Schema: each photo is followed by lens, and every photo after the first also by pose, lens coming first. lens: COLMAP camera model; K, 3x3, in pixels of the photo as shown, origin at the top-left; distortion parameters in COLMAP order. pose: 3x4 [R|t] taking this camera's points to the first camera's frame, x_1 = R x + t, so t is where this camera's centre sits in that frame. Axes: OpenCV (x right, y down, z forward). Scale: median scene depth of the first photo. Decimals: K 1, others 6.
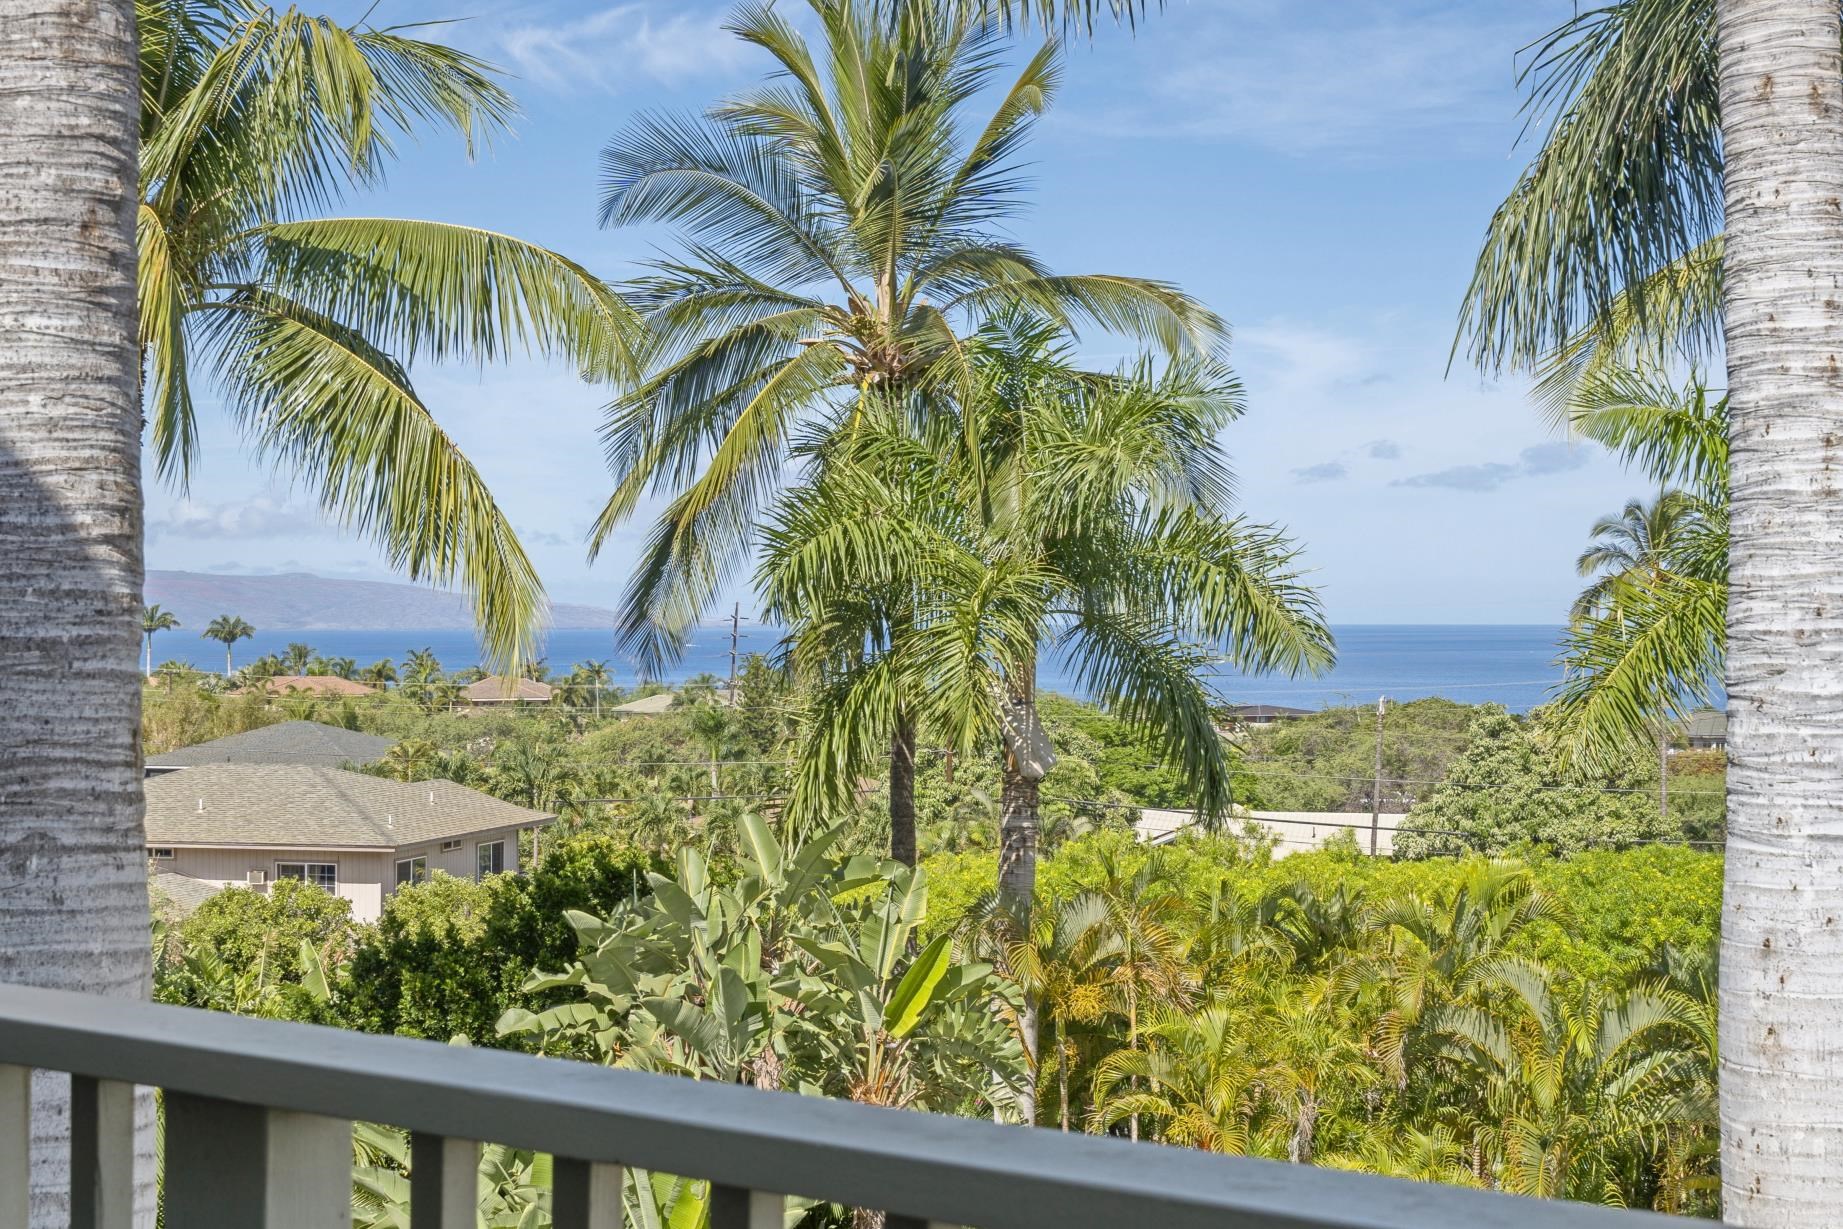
lens RADIAL K [[2756.9, 0, 921.5], [0, 2756.9, 614.5], [0, 0, 1]] dist [-0.013114, -0.028899]
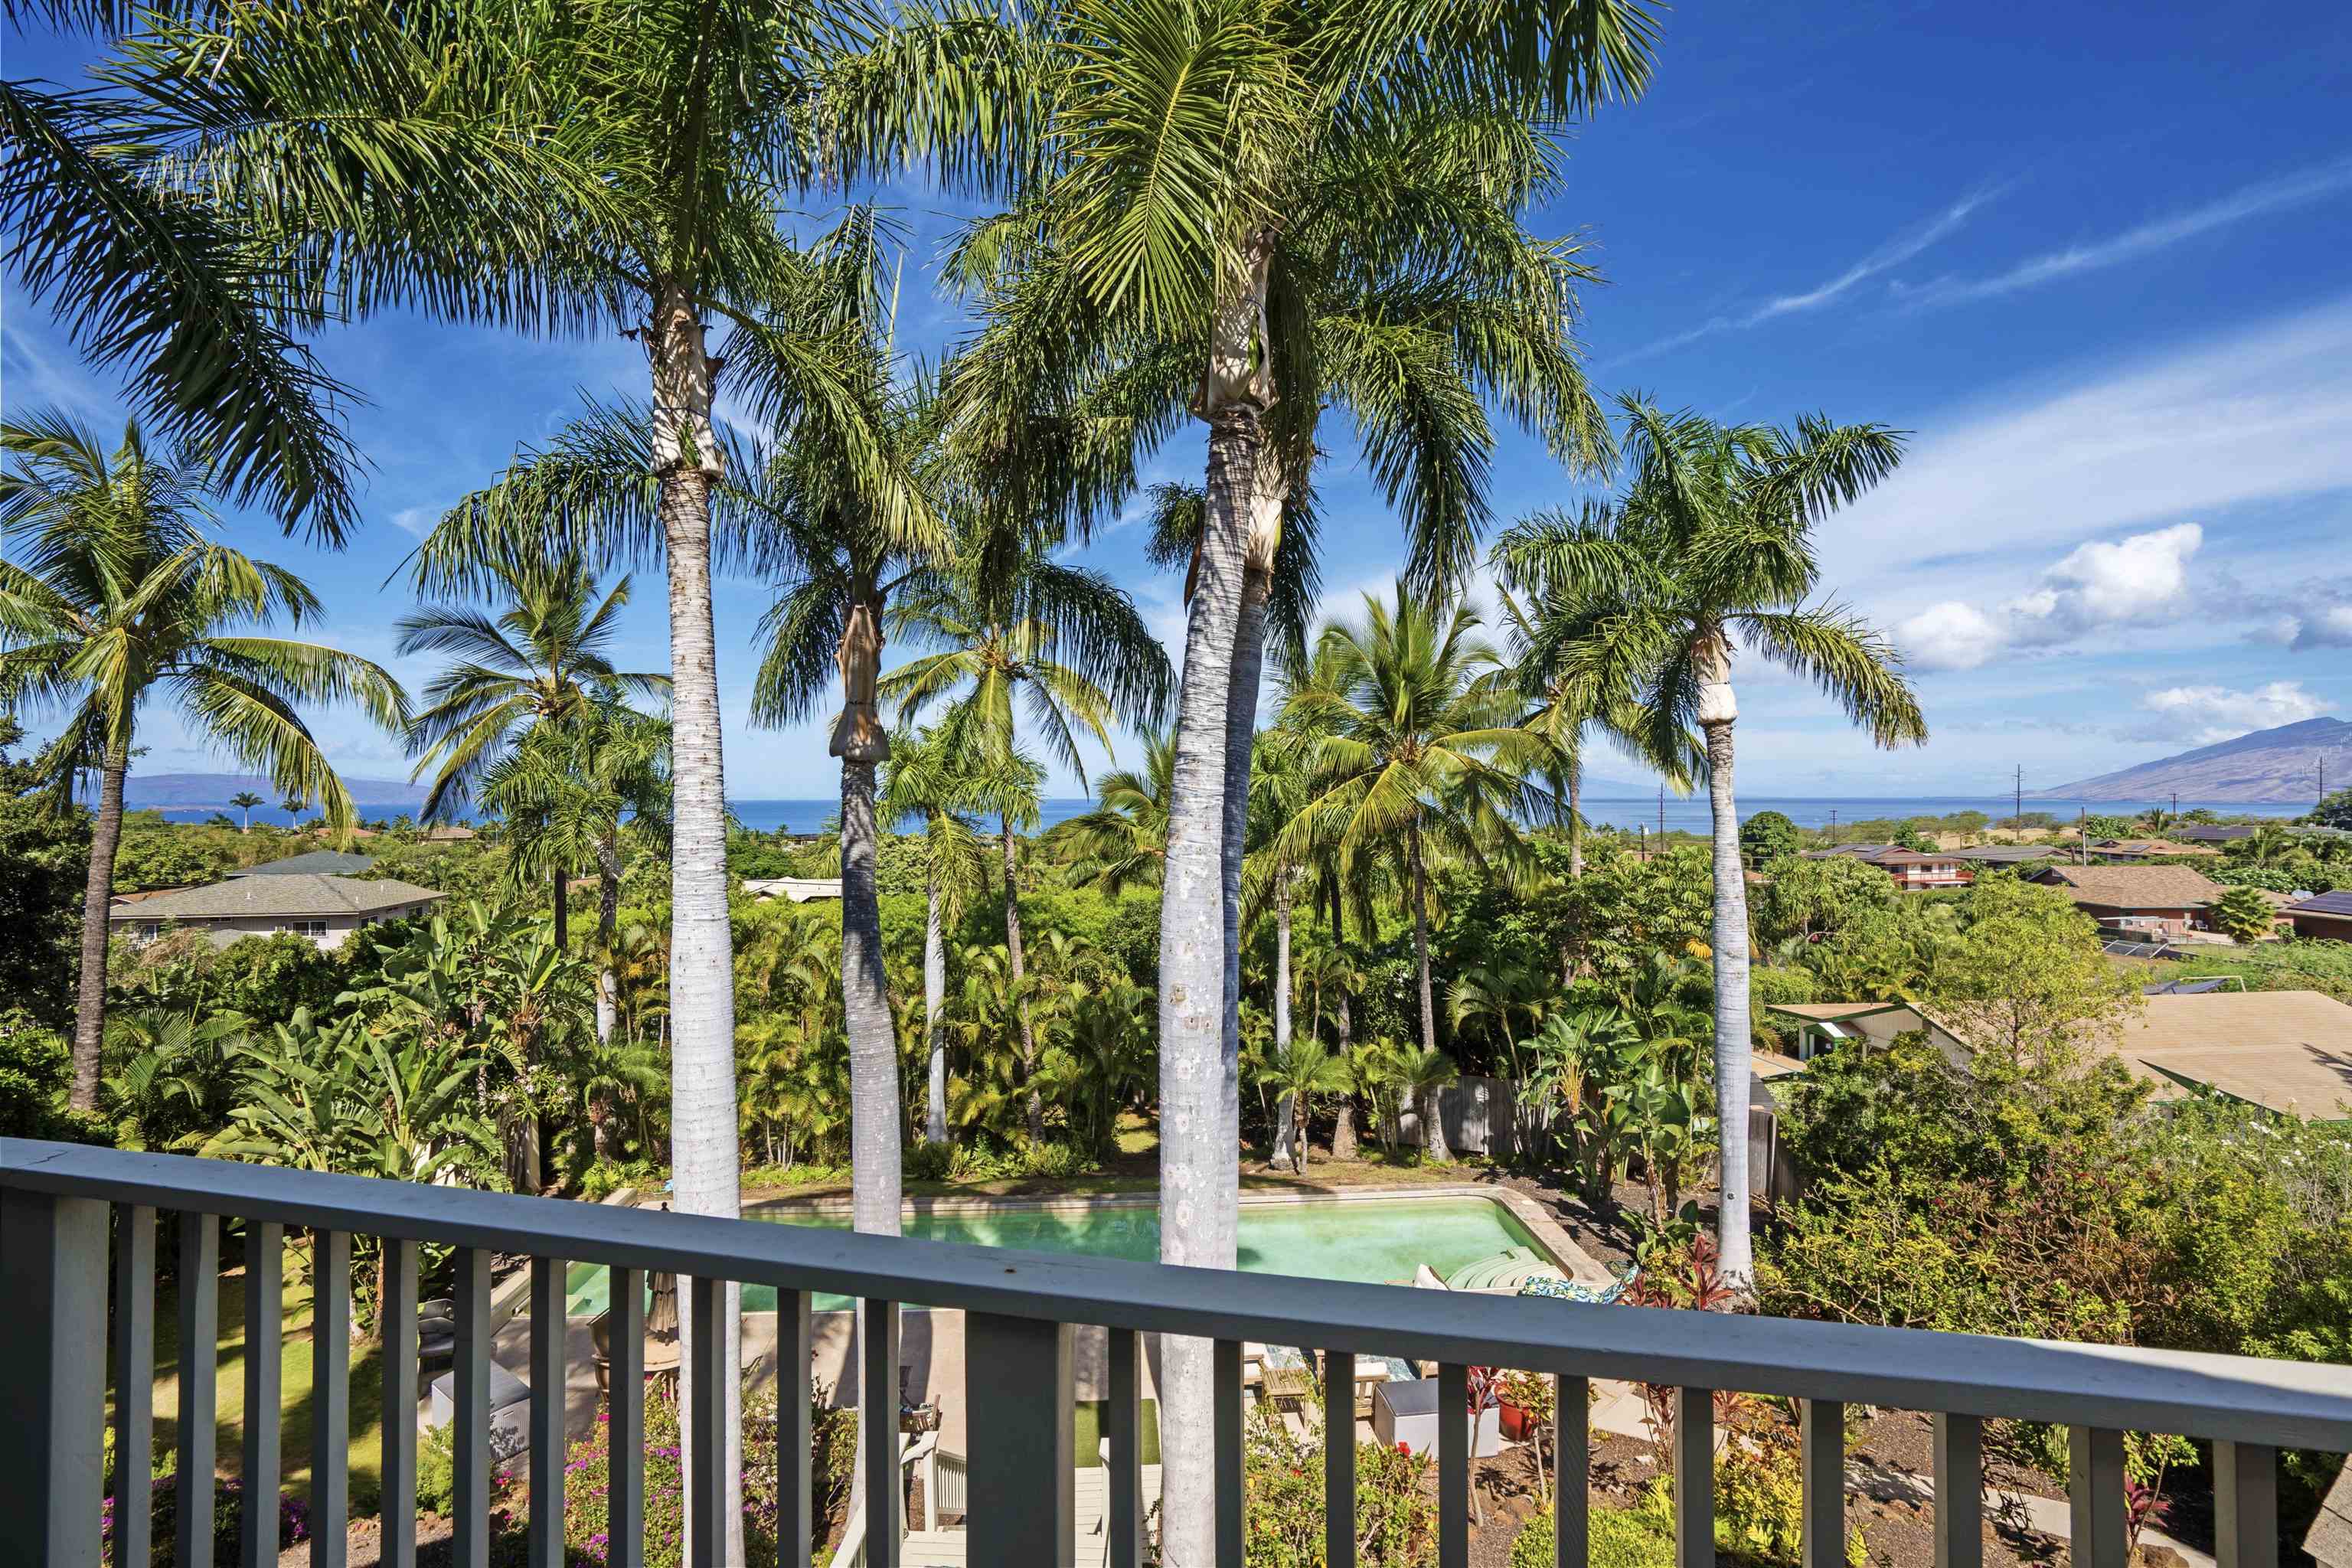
lens RADIAL K [[1093.7, 0, 1176.0], [0, 1093.7, 784.0], [0, 0, 1]] dist [-0.064658, 0.039830]
pose [[0.903853, -0.001283, 0.427840, 0.083848], [0.005356, 0.999951, -0.008317, -0.014236], [-0.427809, 0.009808, 0.903816, -0.070278]]
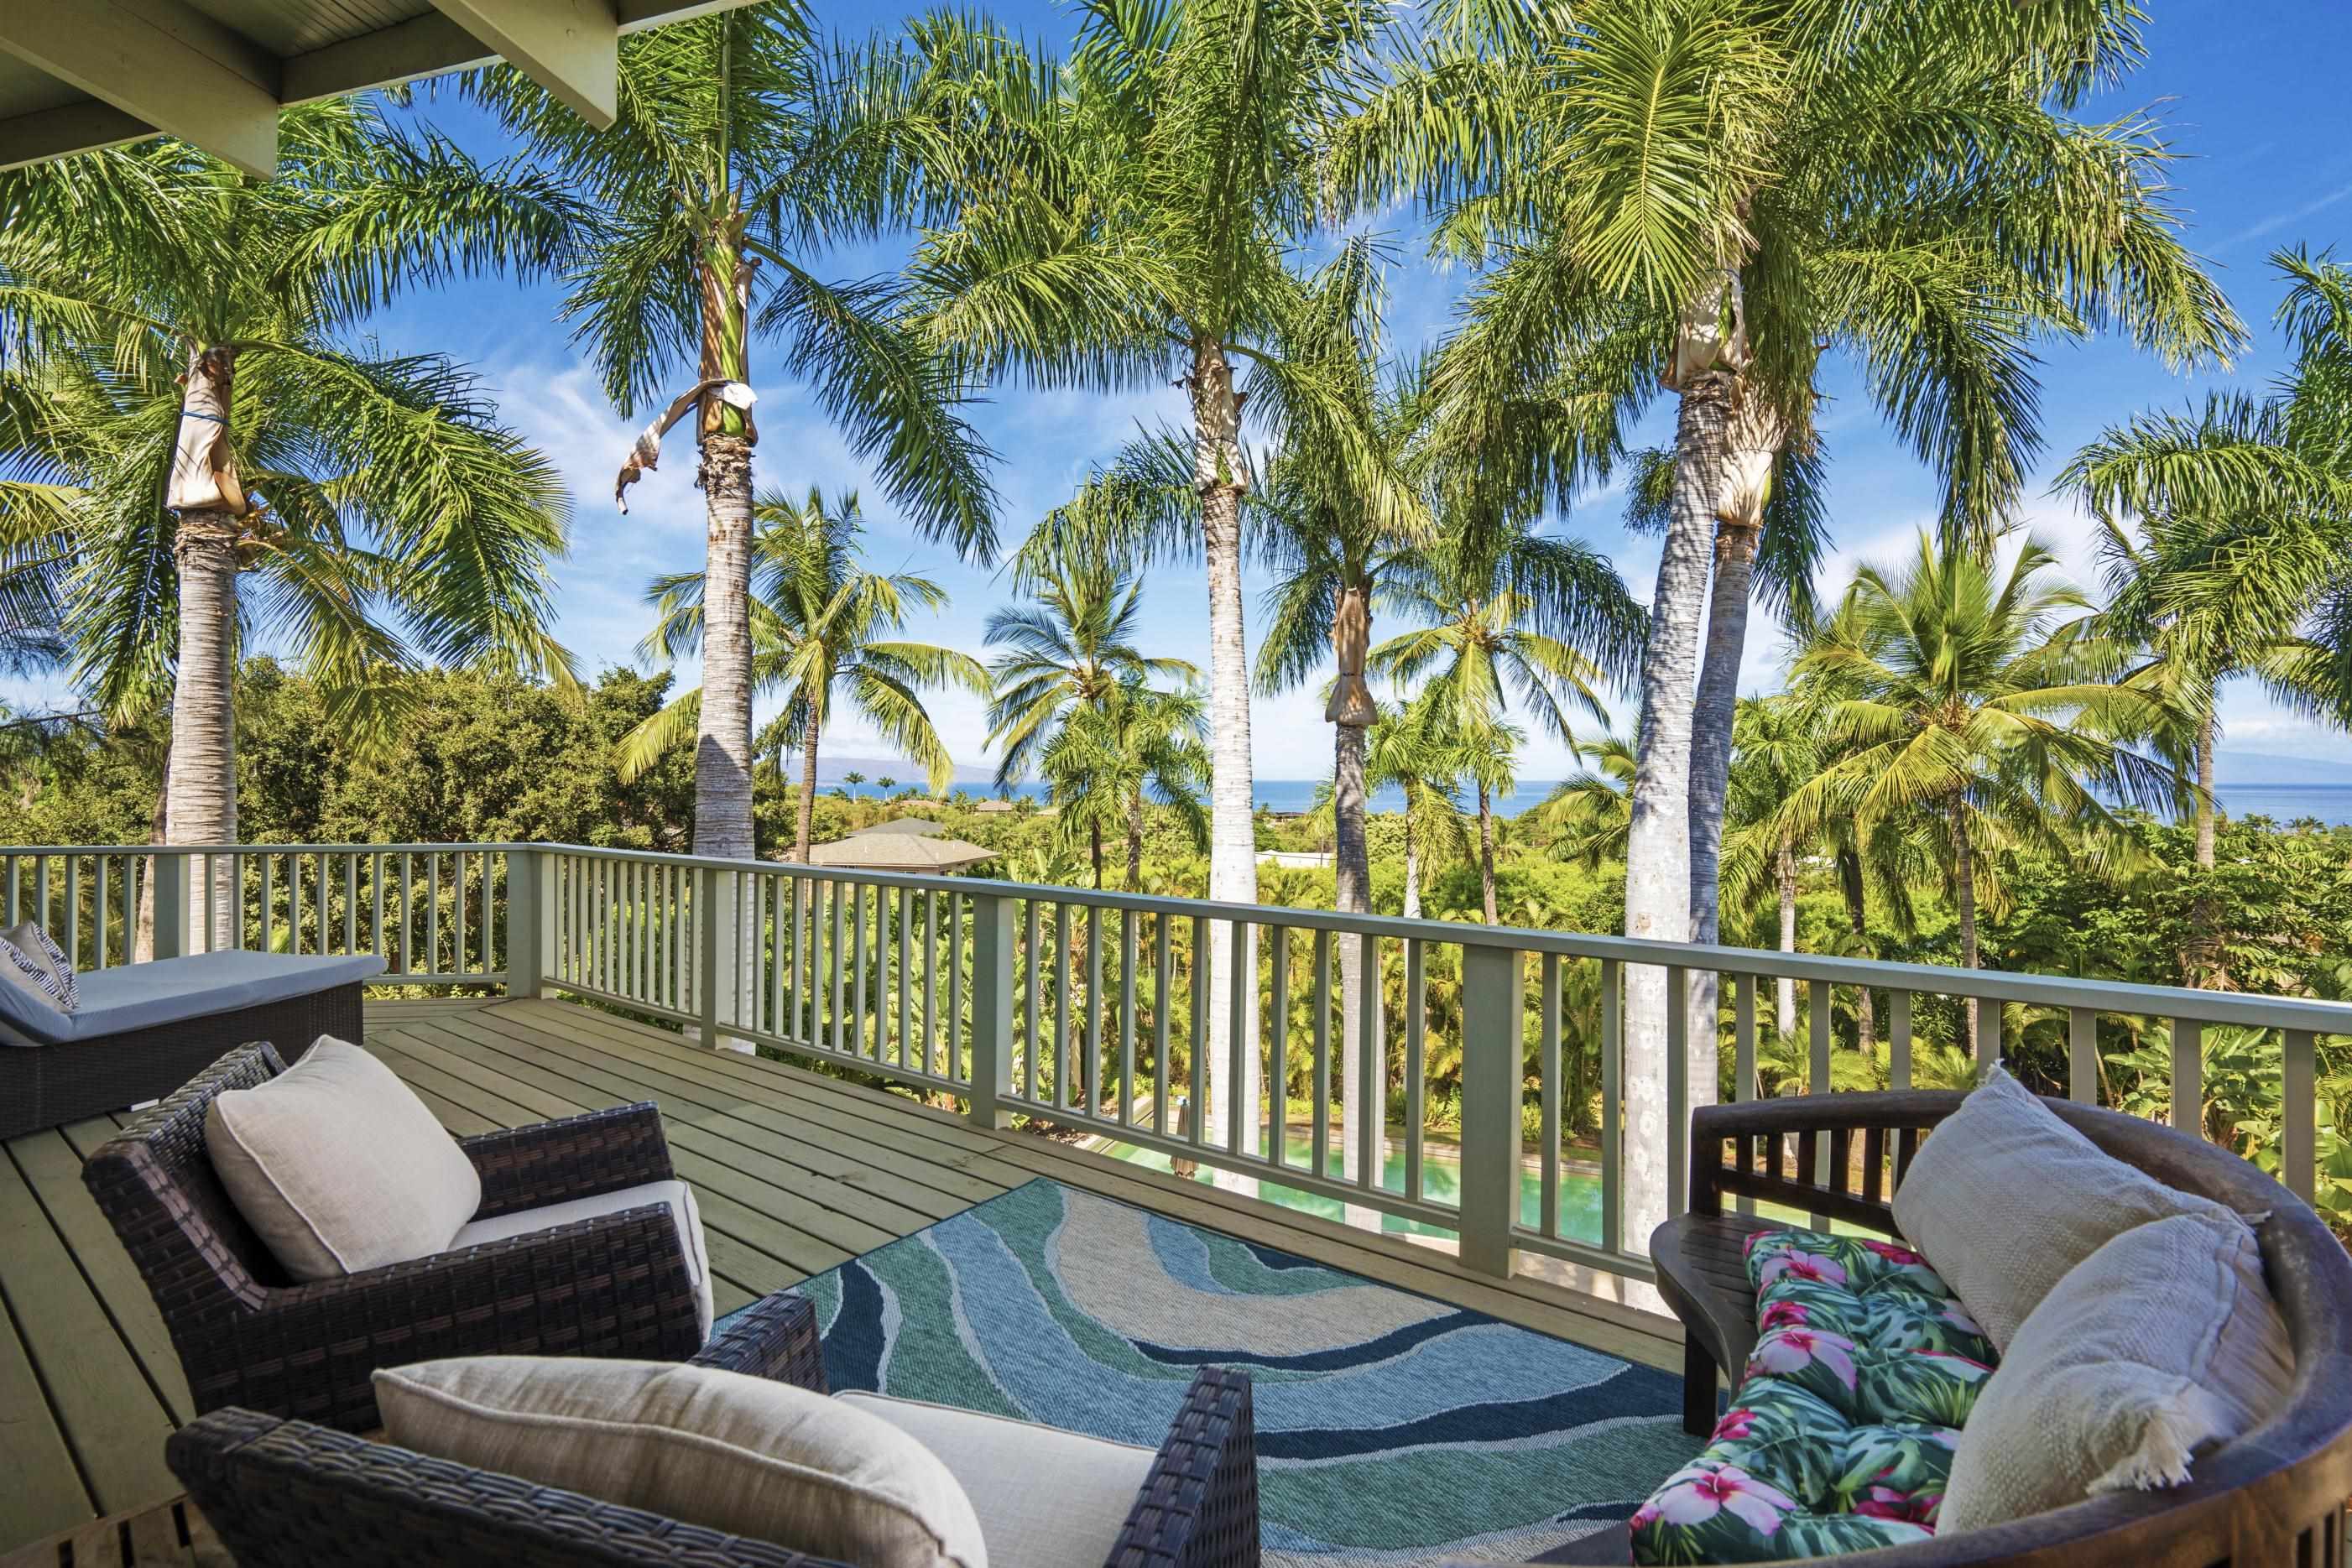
lens RADIAL K [[1085.9, 0, 1176.0], [0, 1085.9, 784.0], [0, 0, 1]] dist [0.007872, -0.000195]
pose [[0.999916, -0.000561, 0.012948, 0.066494], [0.000465, 0.999972, 0.007455, -0.002670], [-0.012952, -0.007448, 0.999888, -0.128446]]
